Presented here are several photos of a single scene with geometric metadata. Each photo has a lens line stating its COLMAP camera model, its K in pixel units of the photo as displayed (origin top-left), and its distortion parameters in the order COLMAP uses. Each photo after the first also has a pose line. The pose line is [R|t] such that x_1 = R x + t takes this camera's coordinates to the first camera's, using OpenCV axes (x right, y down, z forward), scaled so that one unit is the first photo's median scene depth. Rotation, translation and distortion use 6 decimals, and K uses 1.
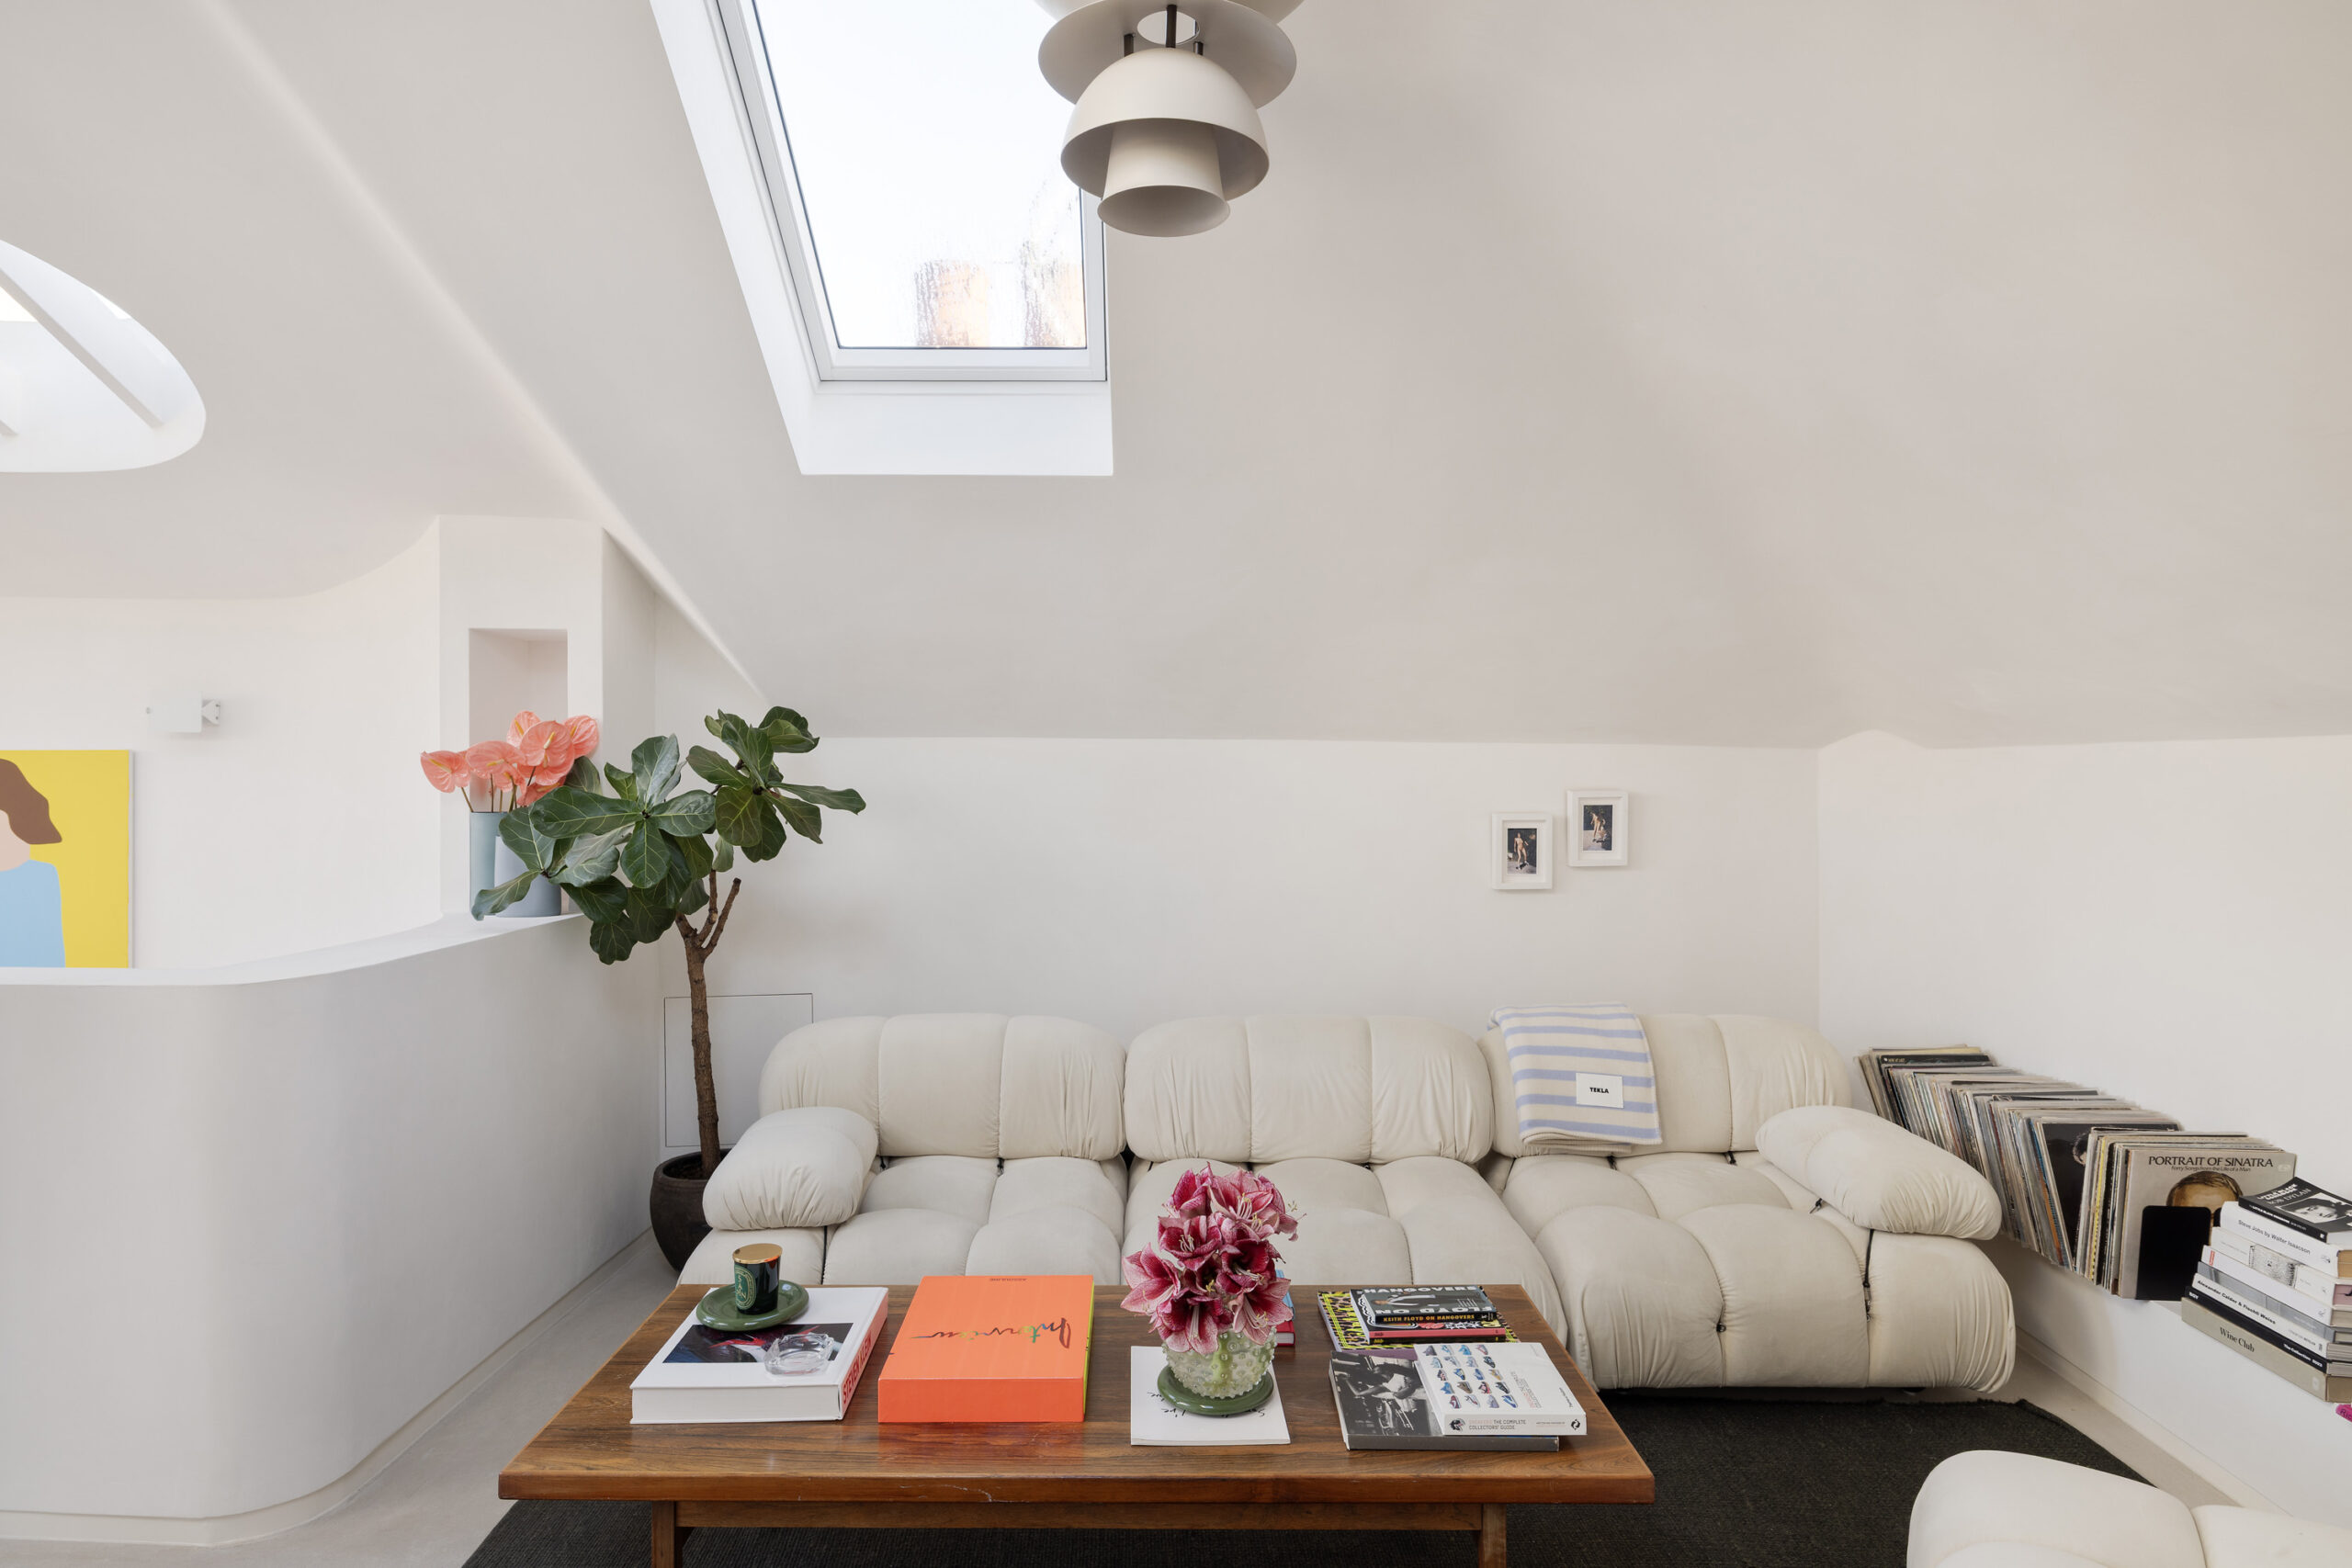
lens RADIAL K [[1295.5, 0, 1179.2], [0, 1295.5, 778.5], [0, 0, 1]] dist [-0.017974, -0.000294]
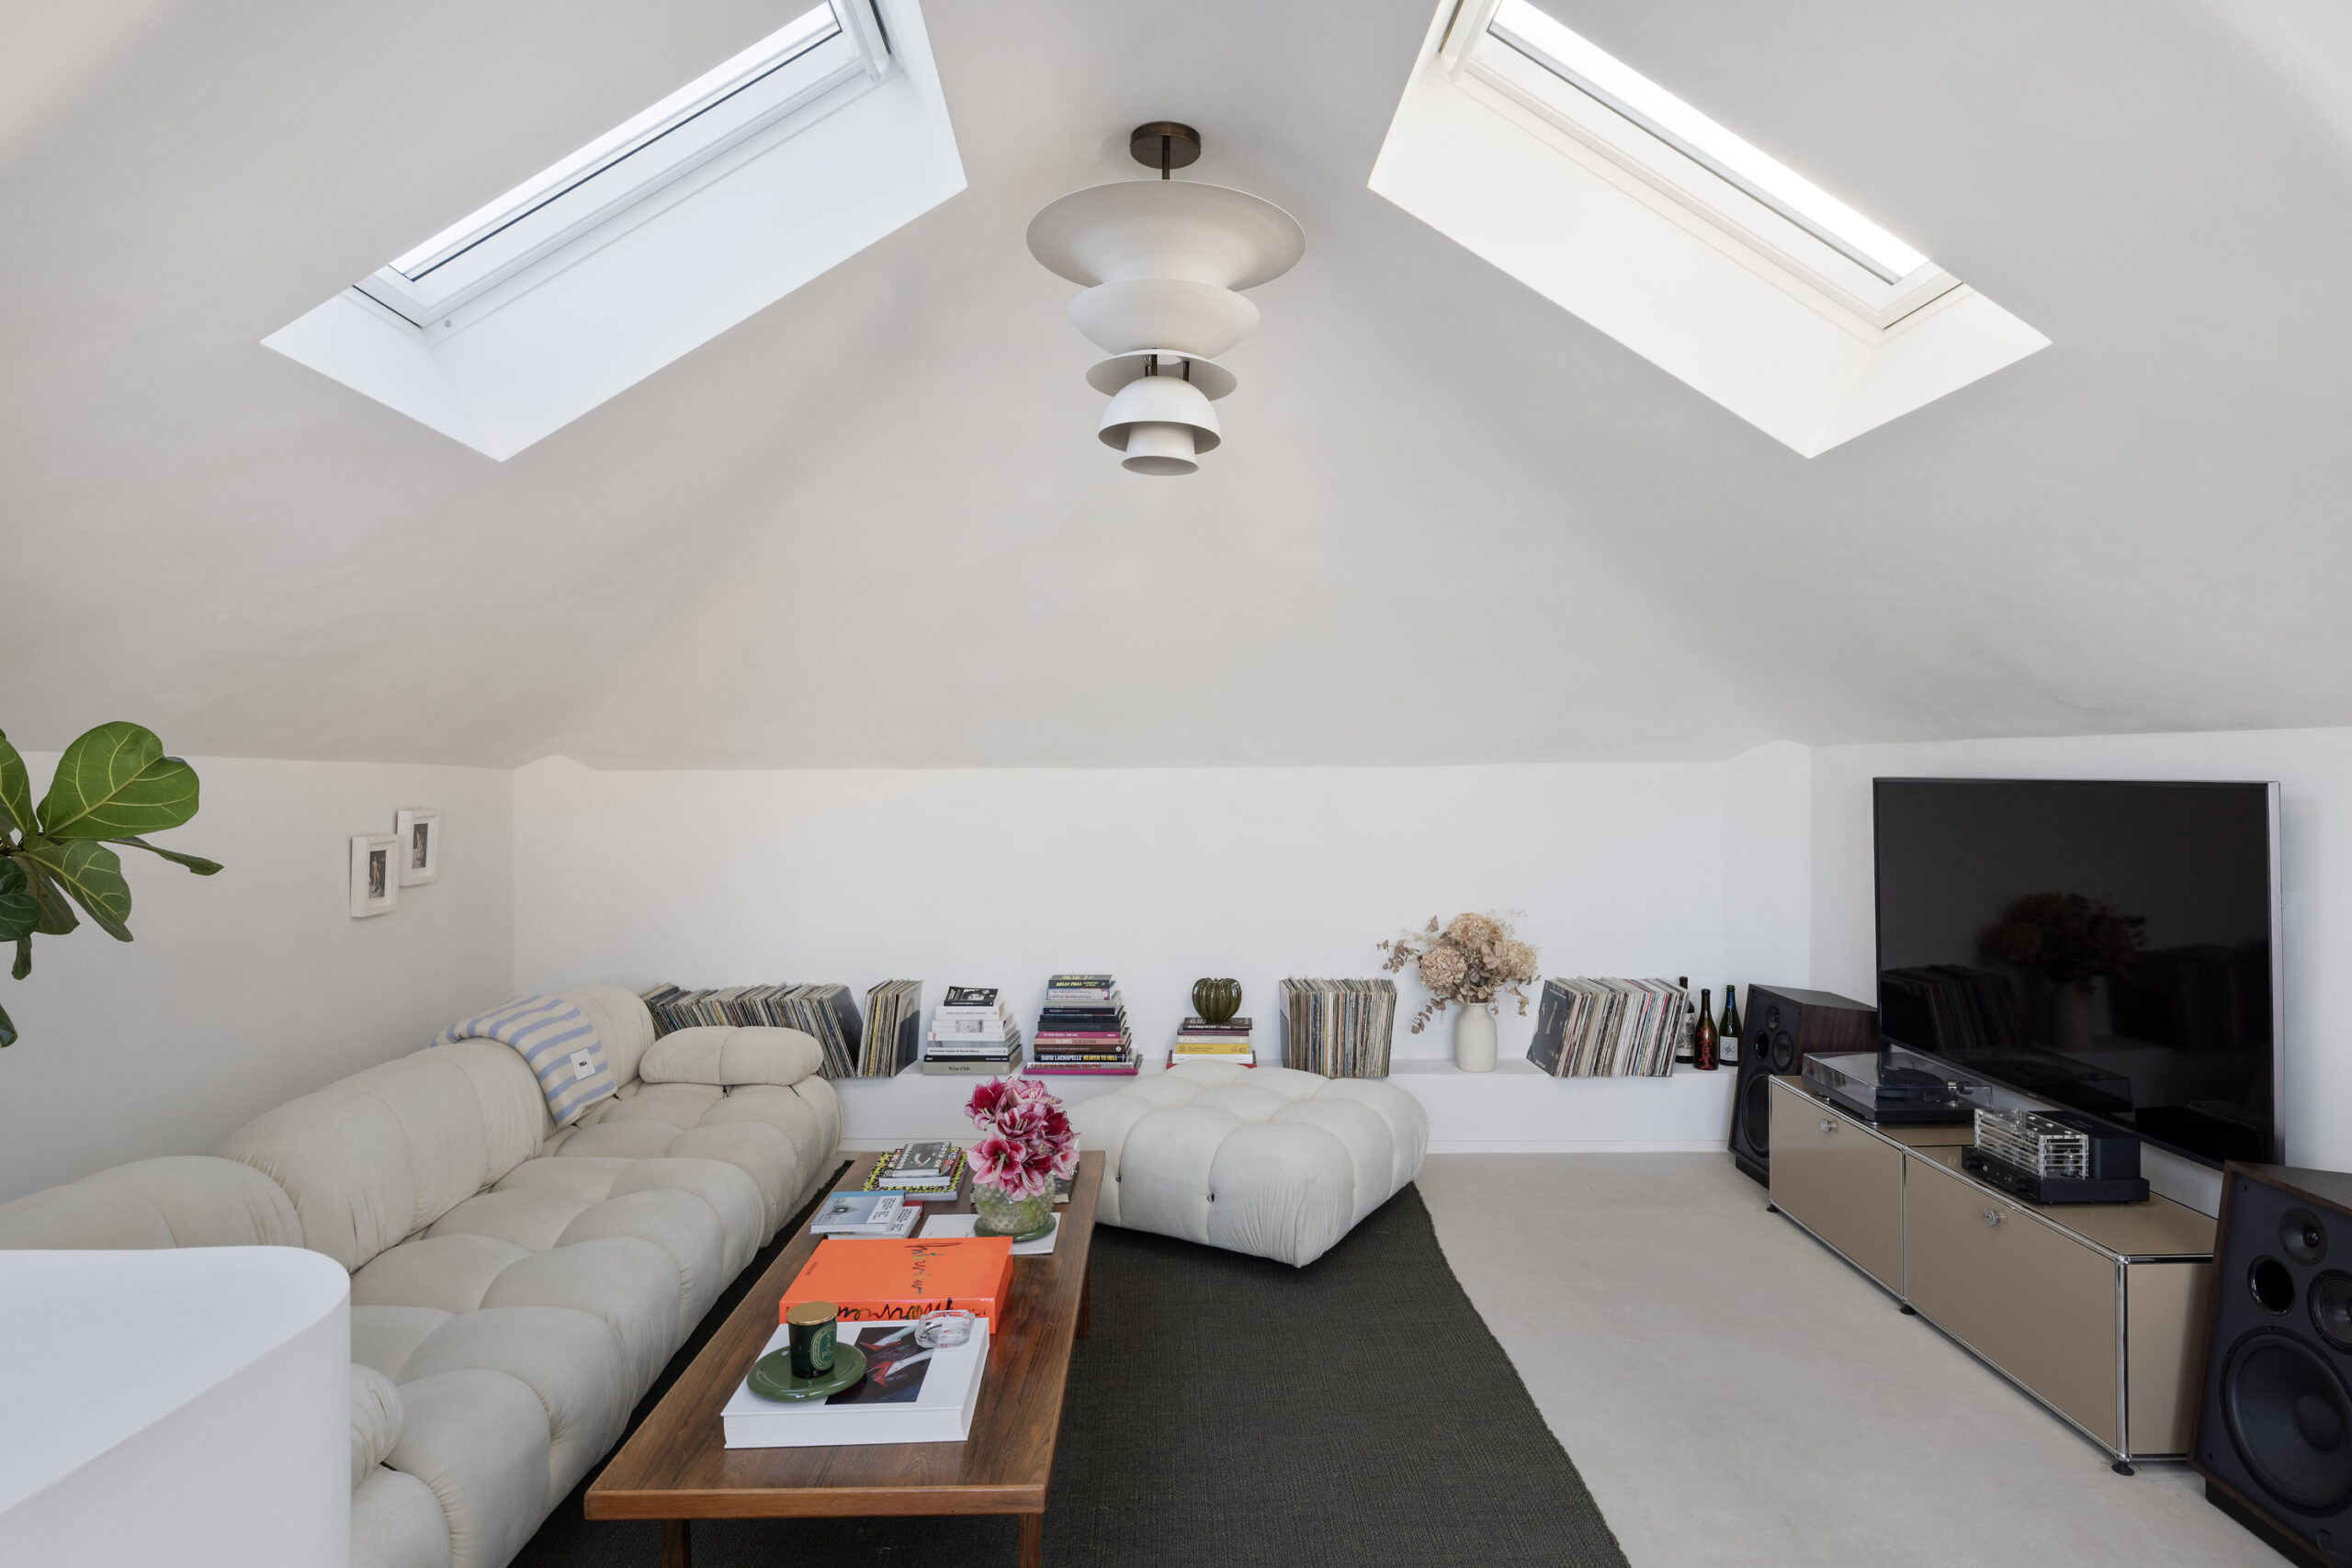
lens RADIAL K [[1253.6, 0, 1176.5], [0, 1253.6, 776.9], [0, 0, 1]] dist [-0.003000, -0.001085]
pose [[-0.007200, -0.010158, 0.999922, -0.710848], [0.004093, 0.999940, 0.010187, -0.026441], [-0.999966, 0.004166, -0.007158, 0.406899]]
